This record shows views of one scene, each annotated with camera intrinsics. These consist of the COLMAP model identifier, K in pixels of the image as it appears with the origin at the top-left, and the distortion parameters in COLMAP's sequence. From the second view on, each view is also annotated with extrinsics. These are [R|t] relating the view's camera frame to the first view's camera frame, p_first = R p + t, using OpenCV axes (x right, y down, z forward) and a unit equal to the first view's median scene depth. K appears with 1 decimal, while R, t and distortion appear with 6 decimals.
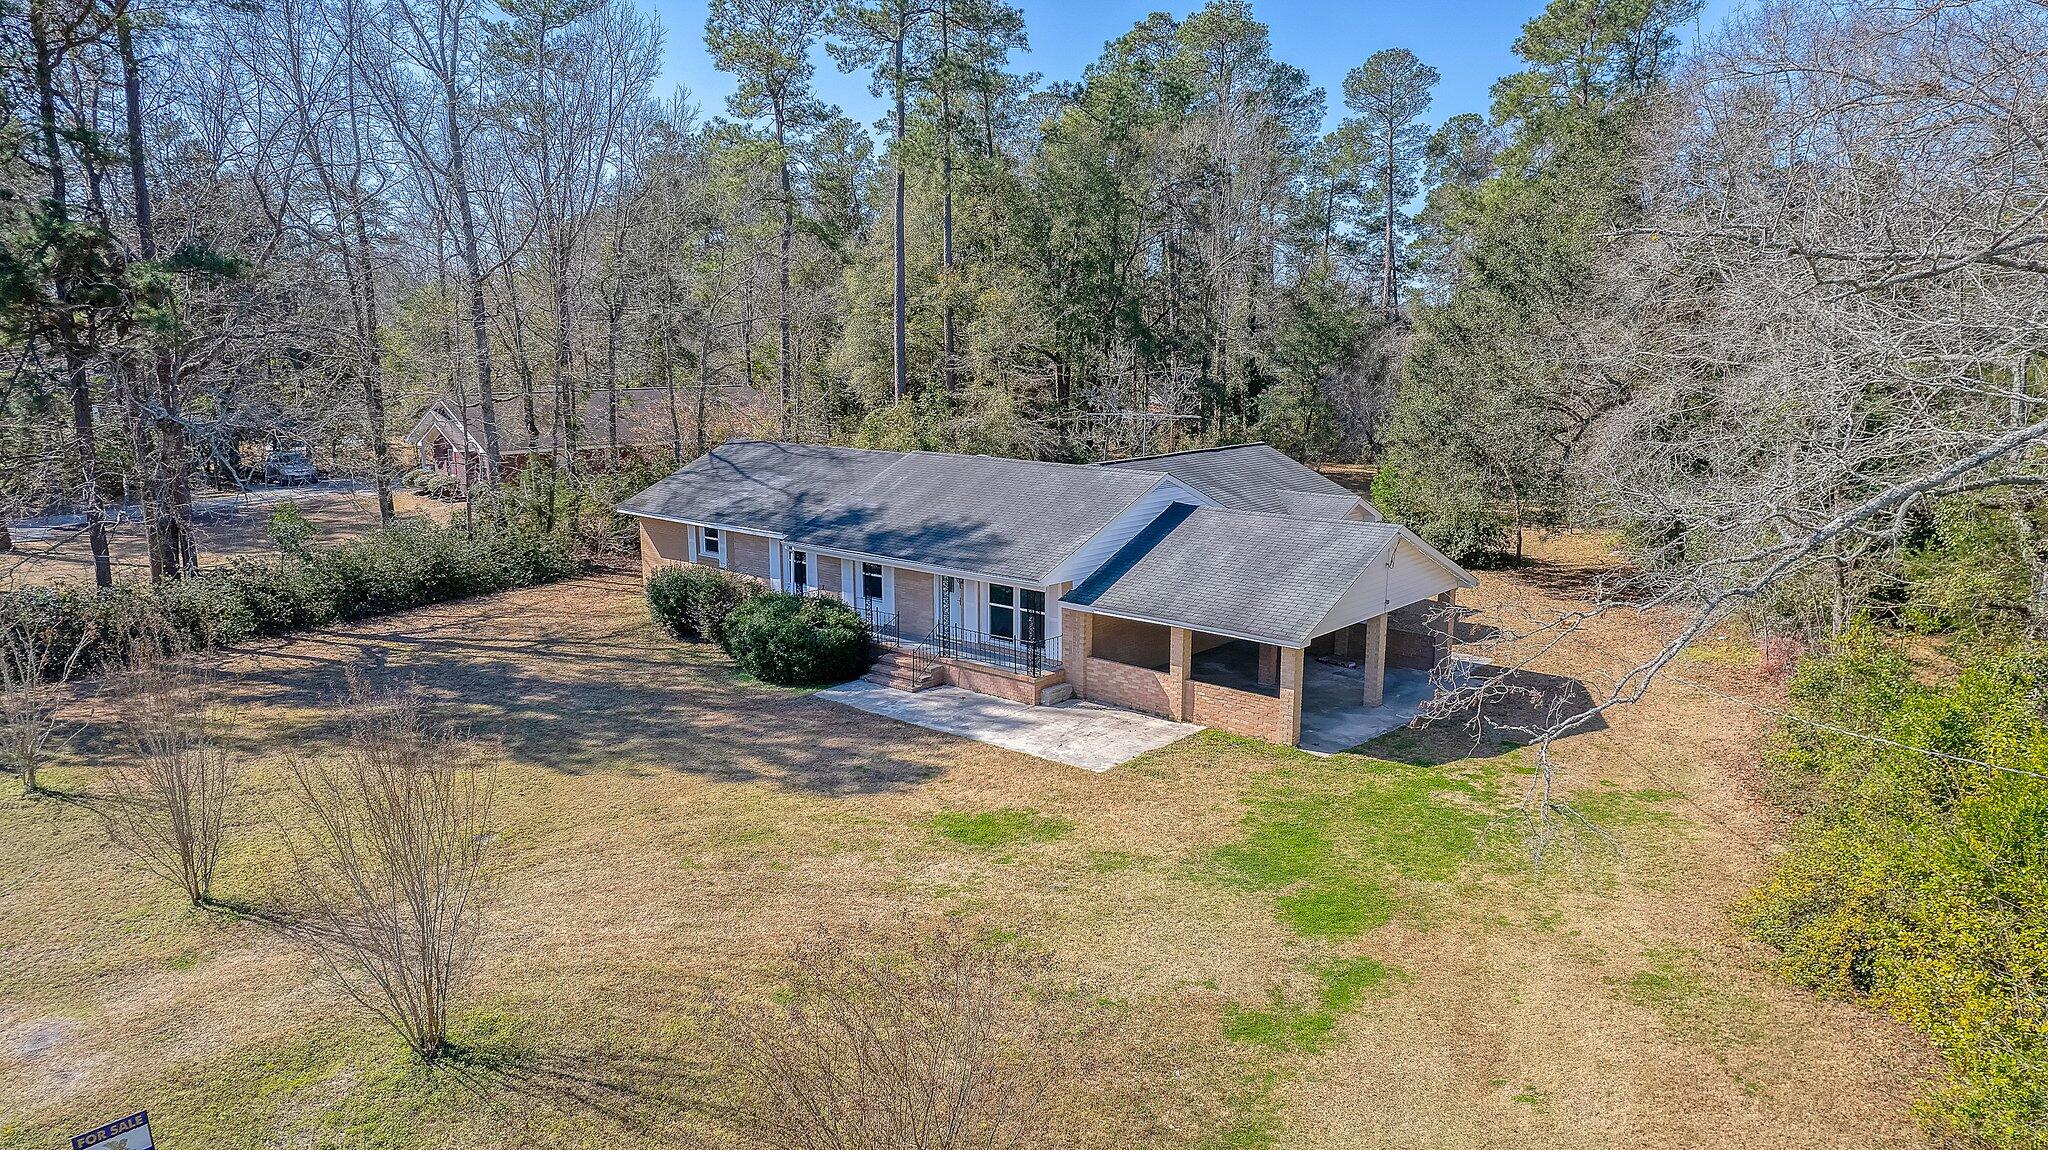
lens RADIAL K [[1340.4, 0, 1017.3], [0, 1340.4, 573.8], [0, 0, 1]] dist [-0.062286, 0.054487]
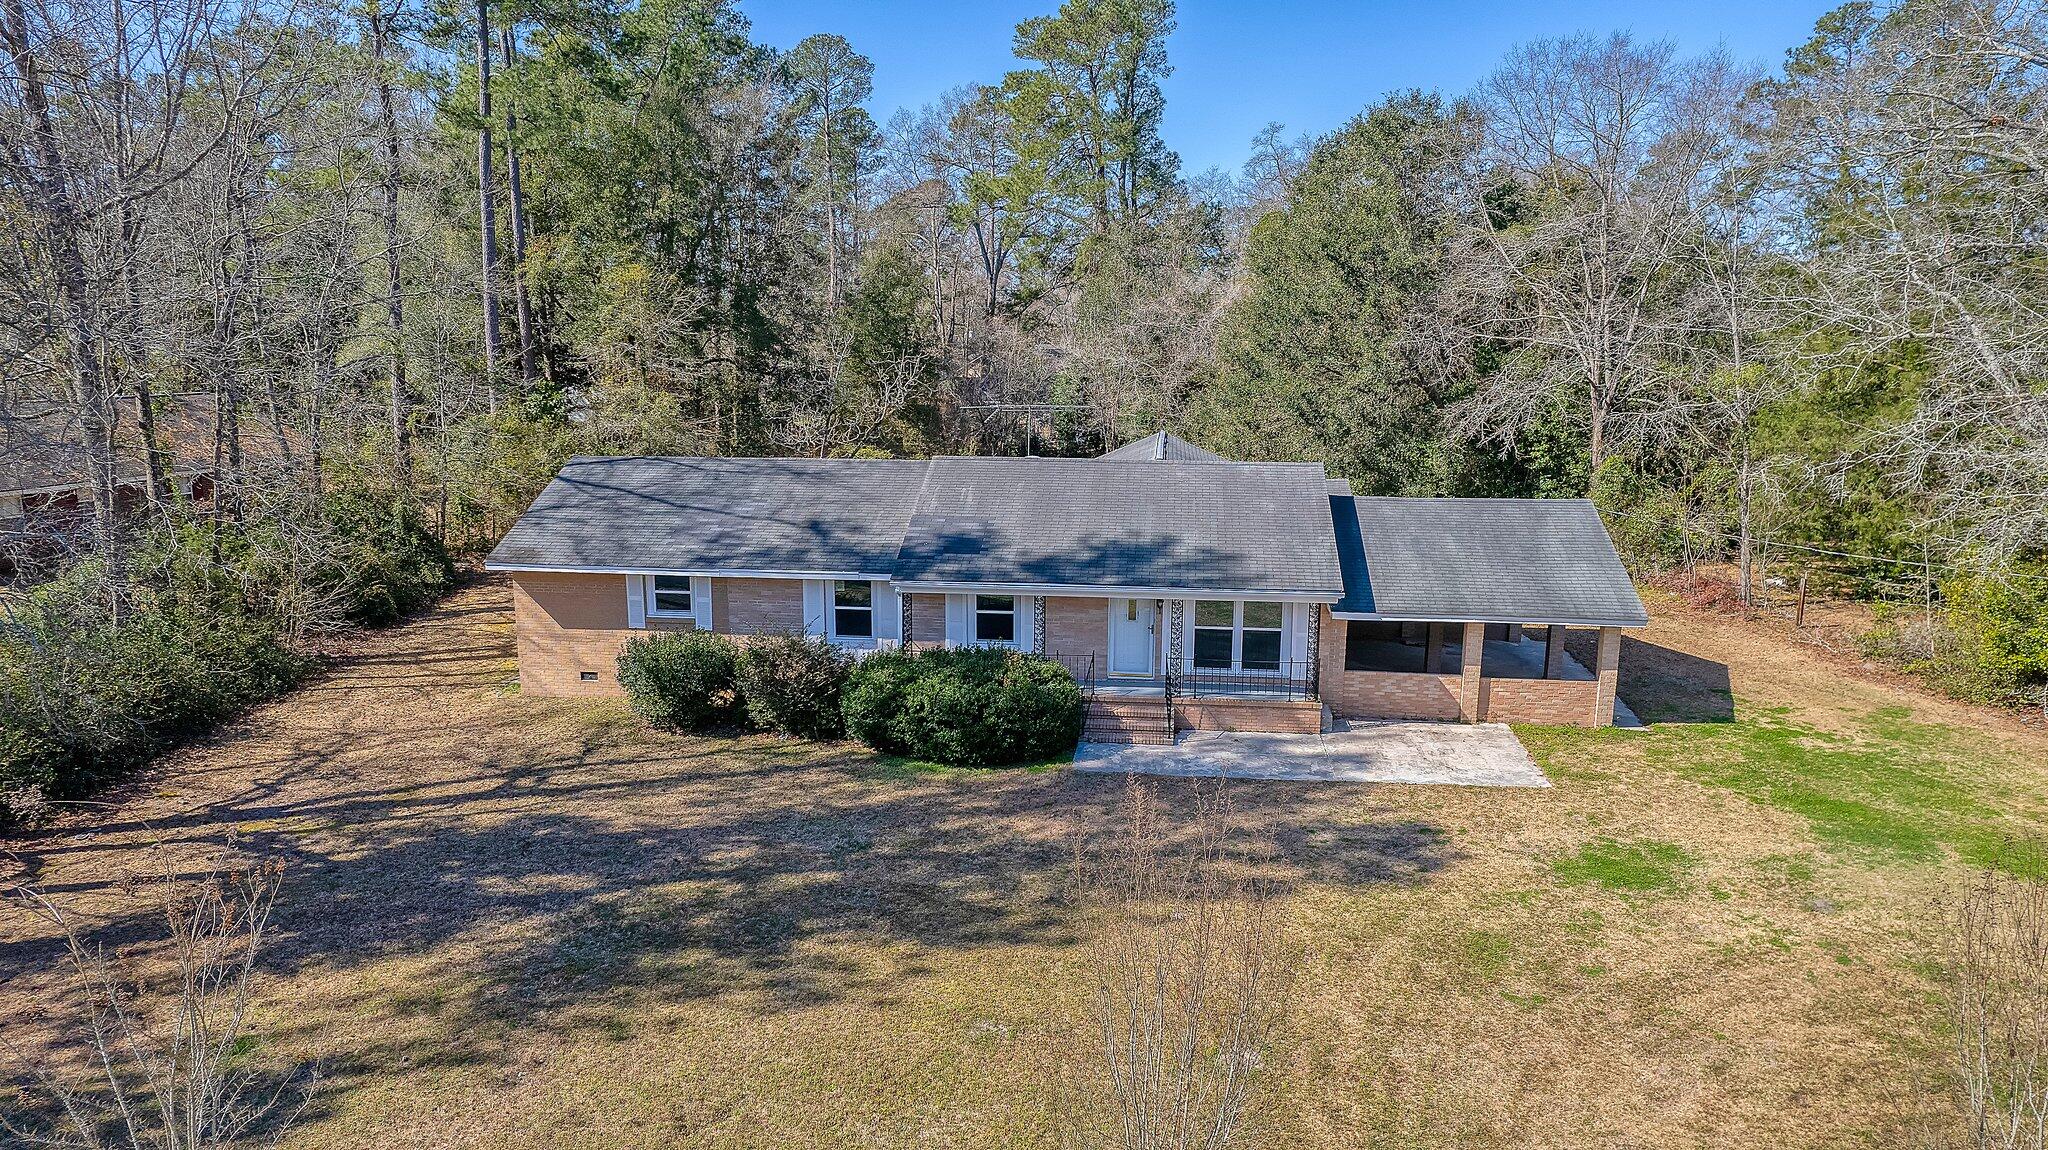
lens RADIAL K [[1340.4, 0, 1028.7], [0, 1340.4, 585.2], [0, 0, 1]] dist [-0.062286, 0.054487]
pose [[0.804676, -0.102938, 0.584722, -0.657691], [0.097307, 0.994403, 0.041150, -0.054154], [-0.585685, 0.023785, 0.810189, 0.416464]]
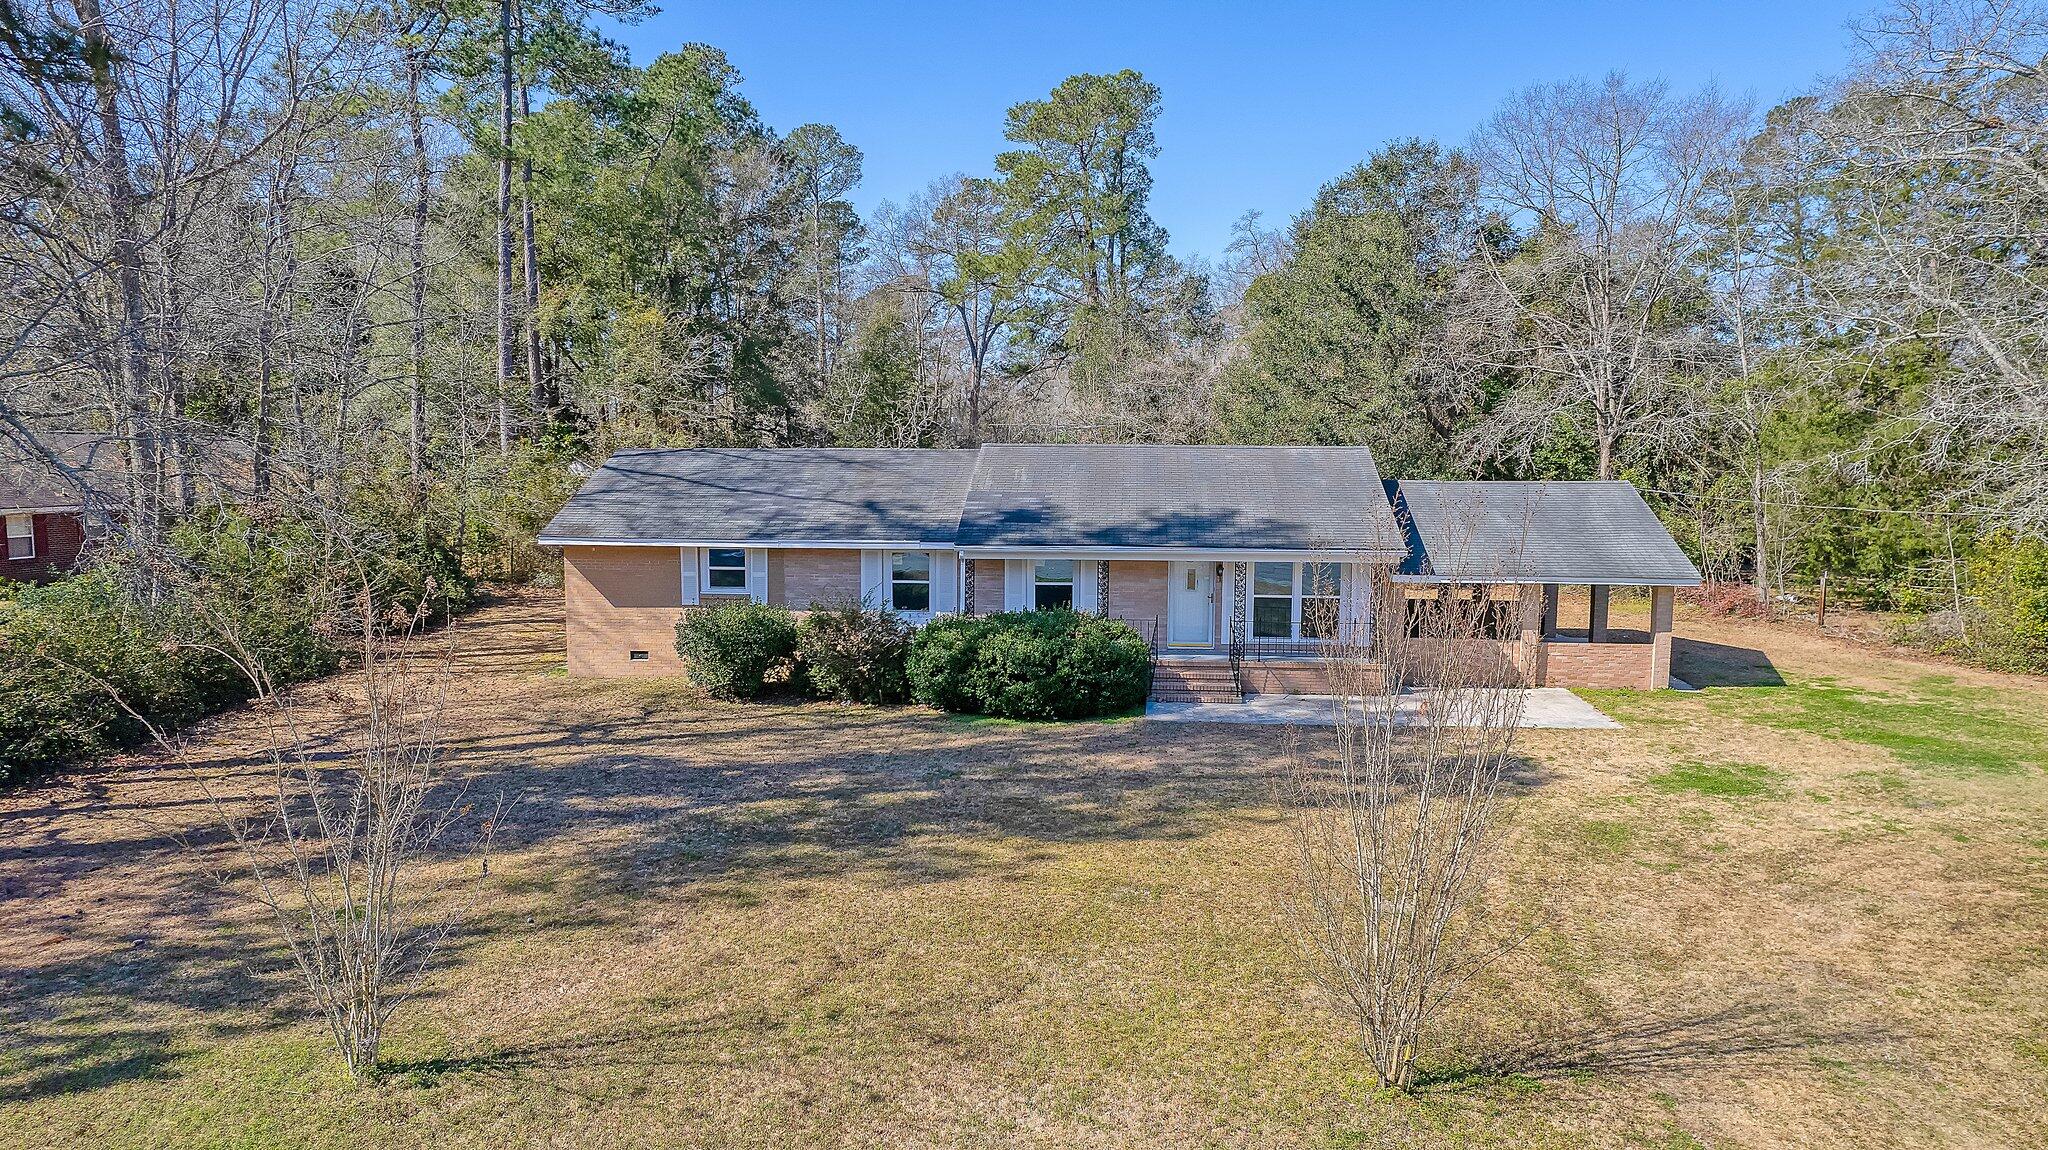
lens RADIAL K [[1340.4, 0, 1029.2], [0, 1340.4, 582.6], [0, 0, 1]] dist [-0.062286, 0.054487]
pose [[0.785951, -0.053329, 0.615984, -0.722620], [0.102087, 0.993792, -0.044218, 0.040827], [-0.609802, 0.097637, 0.786517, 0.463255]]
